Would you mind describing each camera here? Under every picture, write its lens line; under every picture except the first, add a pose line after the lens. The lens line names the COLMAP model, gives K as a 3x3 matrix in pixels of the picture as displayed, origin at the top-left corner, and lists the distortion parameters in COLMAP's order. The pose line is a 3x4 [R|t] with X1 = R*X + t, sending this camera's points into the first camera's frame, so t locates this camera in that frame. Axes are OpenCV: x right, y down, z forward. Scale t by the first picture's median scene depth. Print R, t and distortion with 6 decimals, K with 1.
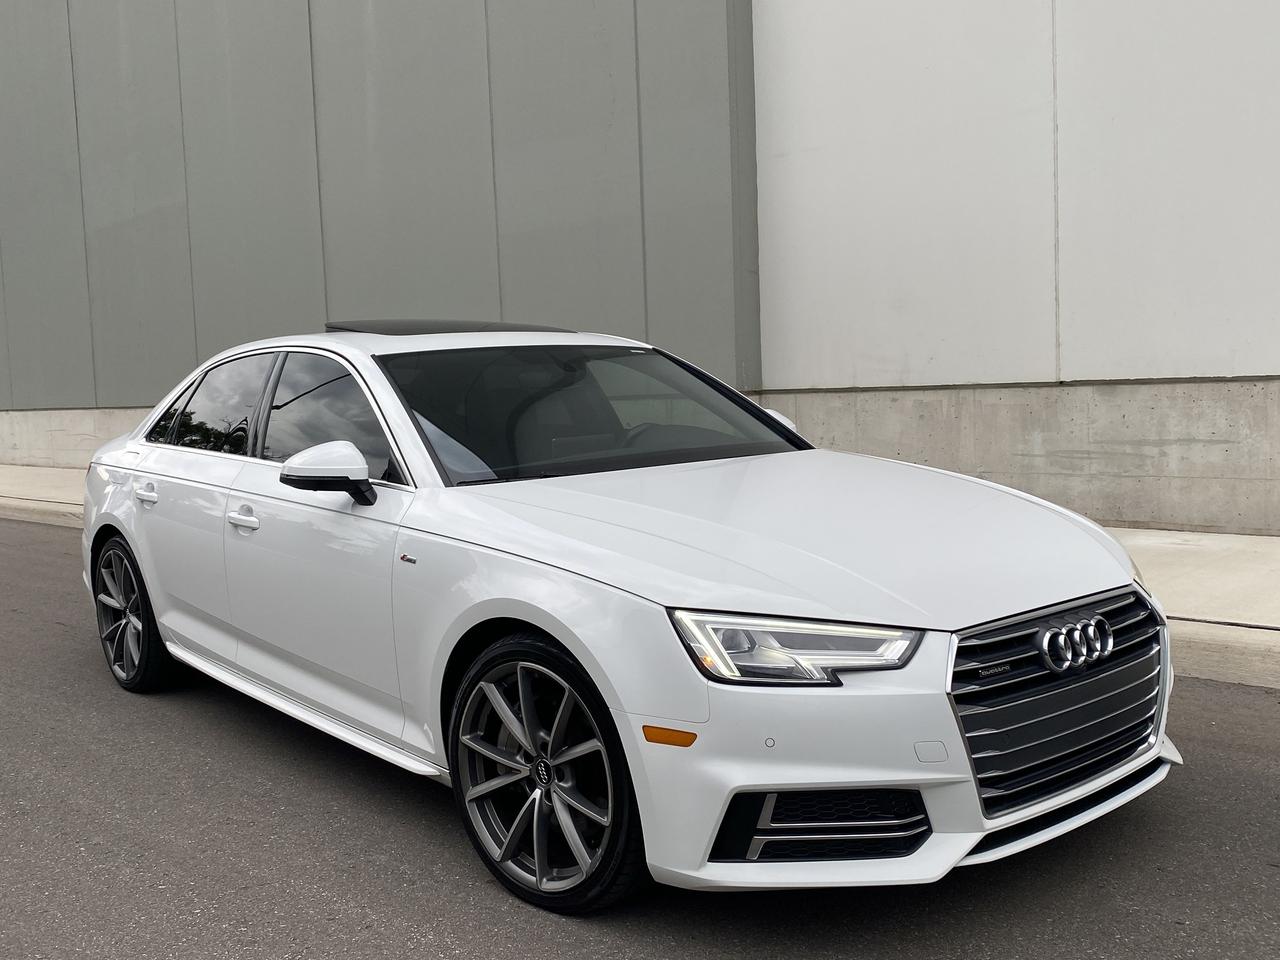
lens RADIAL K [[1314.5, 0, 645.9], [0, 1314.5, 481.0], [0, 0, 1]] dist [0.032766, -0.025773]
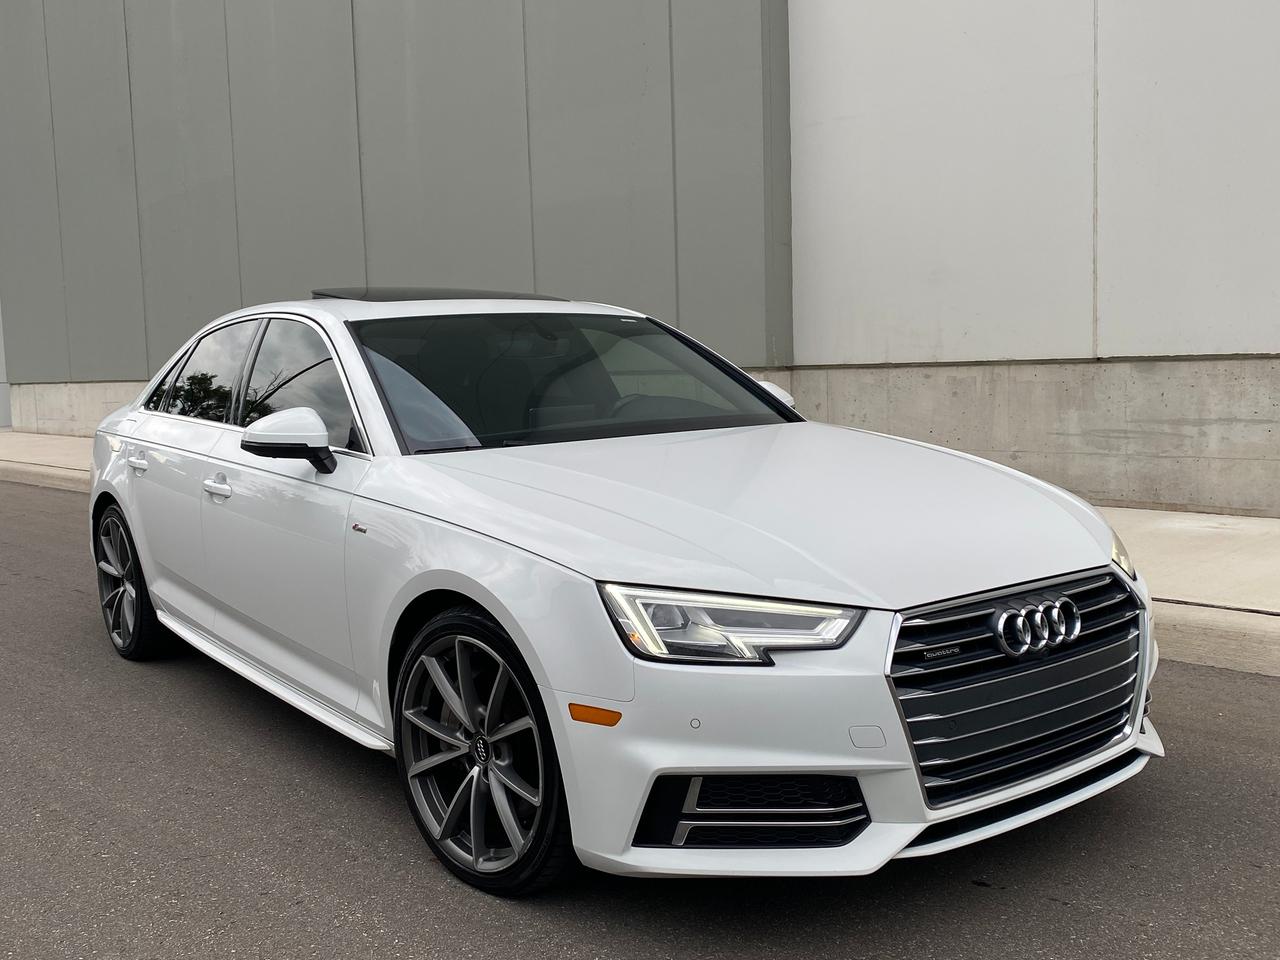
lens RADIAL K [[1317.8, 0, 632.7], [0, 1317.8, 478.8], [0, 0, 1]] dist [0.024837, -0.006392]
pose [[0.998289, 0.011737, -0.057283, 0.083099], [-0.010918, 0.999834, 0.014579, 0.006667], [0.057445, -0.013928, 0.998252, 0.038950]]
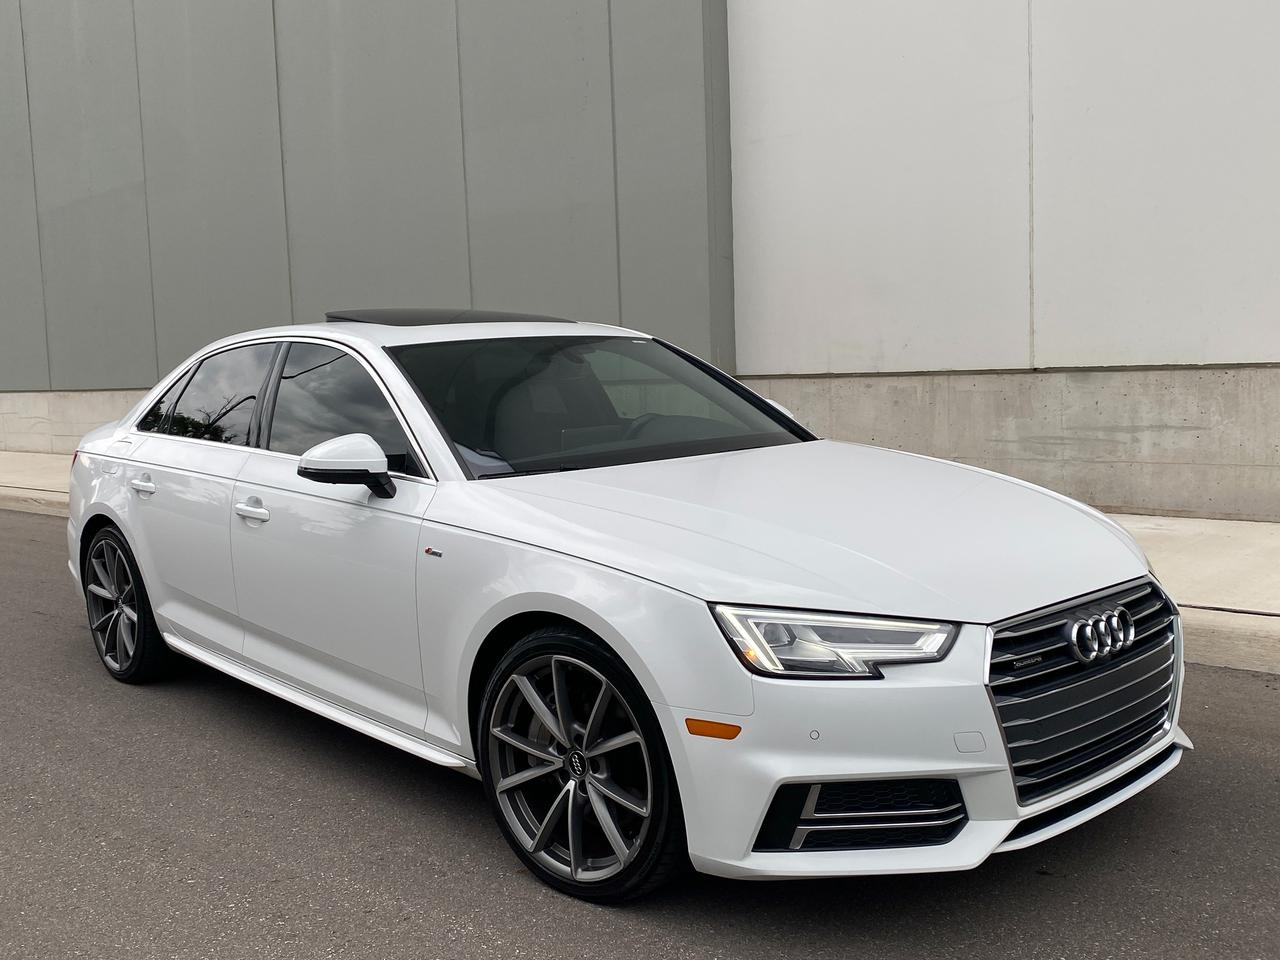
lens RADIAL K [[1314.5, 0, 645.9], [0, 1314.5, 481.0], [0, 0, 1]] dist [0.032766, -0.025773]
pose [[0.999266, -0.001765, 0.038277, -0.061304], [0.001206, 0.999892, 0.014626, -0.010490], [-0.038298, -0.014569, 0.999160, -0.008734]]
